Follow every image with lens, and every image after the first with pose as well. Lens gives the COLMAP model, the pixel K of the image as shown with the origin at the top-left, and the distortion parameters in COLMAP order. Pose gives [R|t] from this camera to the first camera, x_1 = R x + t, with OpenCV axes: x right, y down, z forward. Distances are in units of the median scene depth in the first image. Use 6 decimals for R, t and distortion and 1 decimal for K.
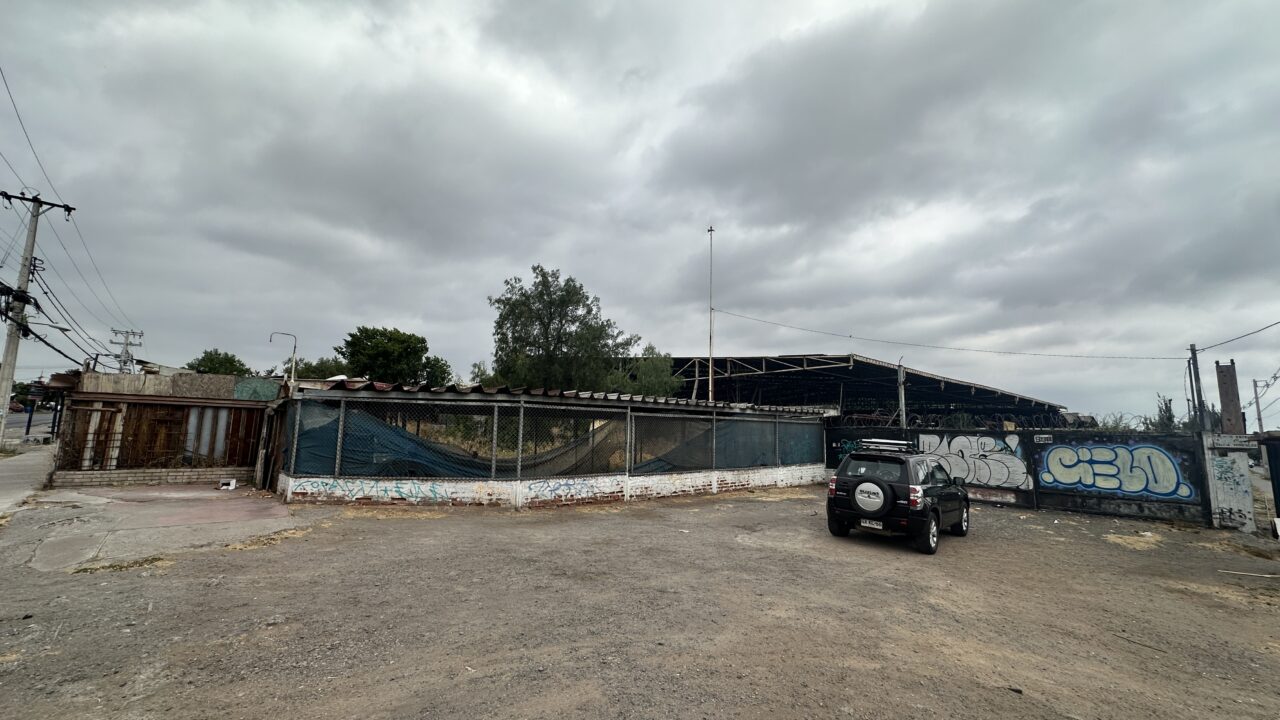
lens RADIAL K [[509.7, 0, 637.1], [0, 509.7, 356.8], [0, 0, 1]] dist [-0.005022, 0.001174]
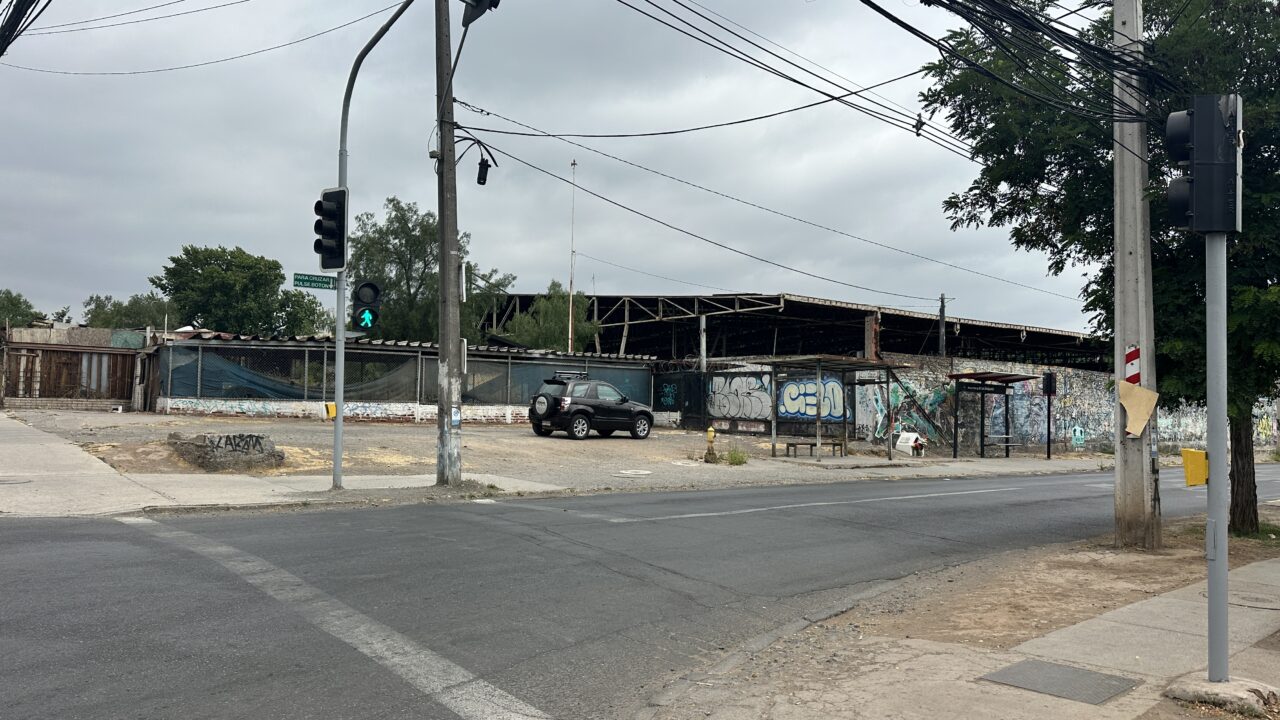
lens RADIAL K [[891.9, 0, 644.7], [0, 891.9, 356.5], [0, 0, 1]] dist [0.041222, -0.059343]
pose [[0.999727, -0.005912, -0.022615, 0.557780], [0.007836, 0.996268, 0.085954, -0.071625], [0.022023, -0.086108, 0.996042, -1.137141]]
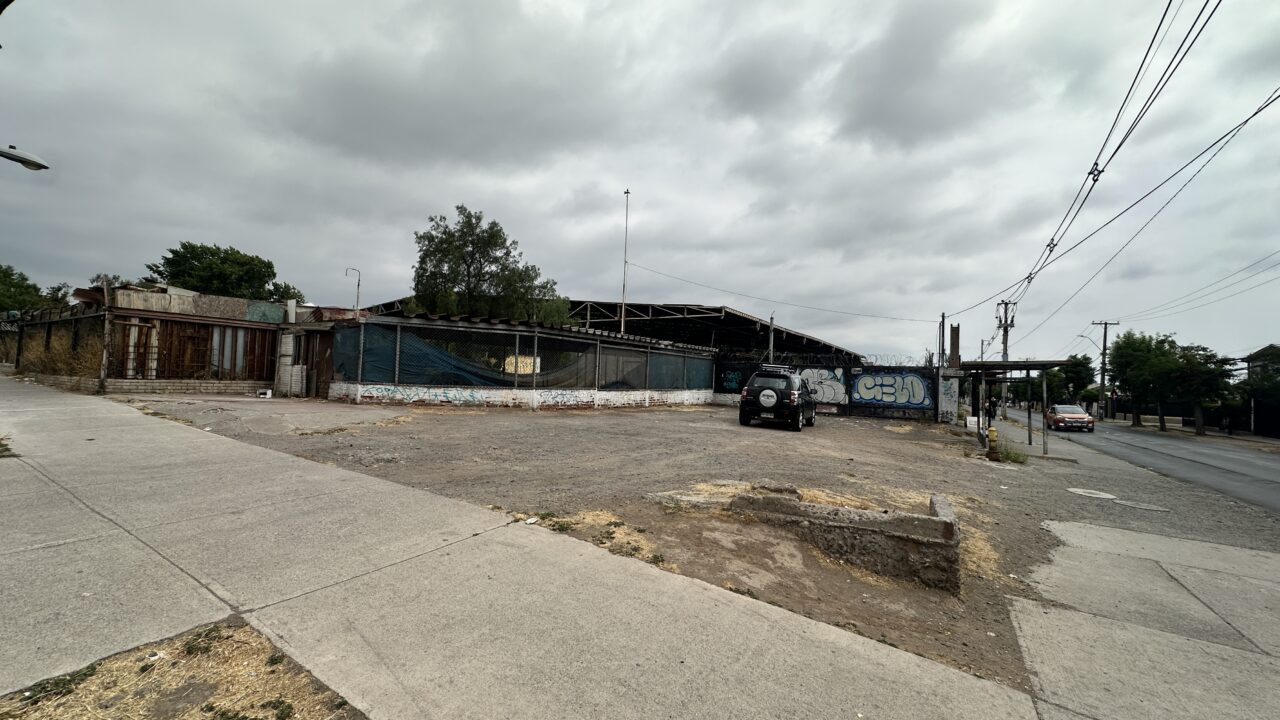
lens RADIAL K [[509.7, 0, 639.1], [0, 509.7, 358.8], [0, 0, 1]] dist [-0.005022, 0.001174]
pose [[0.959830, 0.023923, 0.279561, -0.262770], [-0.056176, 0.992570, 0.107932, -0.001130], [-0.274901, -0.119301, 0.954042, -0.279943]]
